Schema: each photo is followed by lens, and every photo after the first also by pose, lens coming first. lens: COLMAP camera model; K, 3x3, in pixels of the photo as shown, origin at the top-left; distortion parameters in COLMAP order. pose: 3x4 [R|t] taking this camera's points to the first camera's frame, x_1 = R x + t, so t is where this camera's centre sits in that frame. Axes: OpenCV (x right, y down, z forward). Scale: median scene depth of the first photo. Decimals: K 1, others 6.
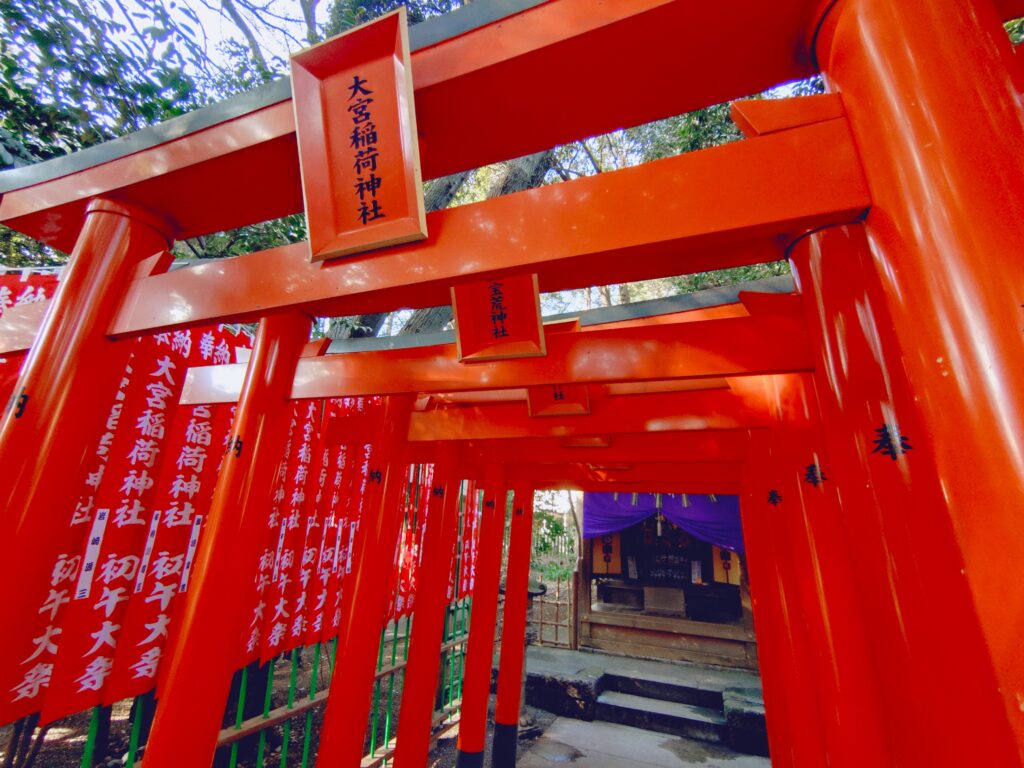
lens RADIAL K [[473.6, 0, 512.0], [0, 473.6, 384.0], [0, 0, 1]] dist [-0.000455, -0.000079]
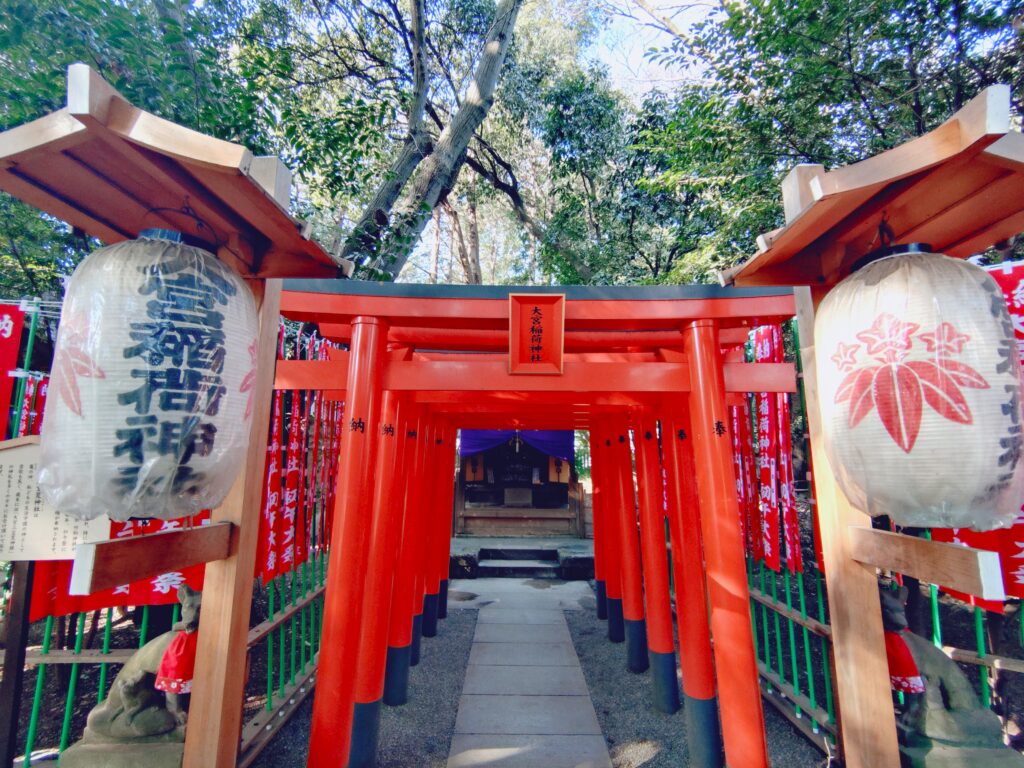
lens RADIAL K [[473.6, 0, 512.0], [0, 473.6, 384.0], [0, 0, 1]] dist [-0.000455, -0.000079]
pose [[0.930530, 0.008059, 0.366127, -0.224656], [-0.073251, 0.983650, 0.164520, -0.104816], [-0.358815, -0.179910, 0.915906, -0.225367]]
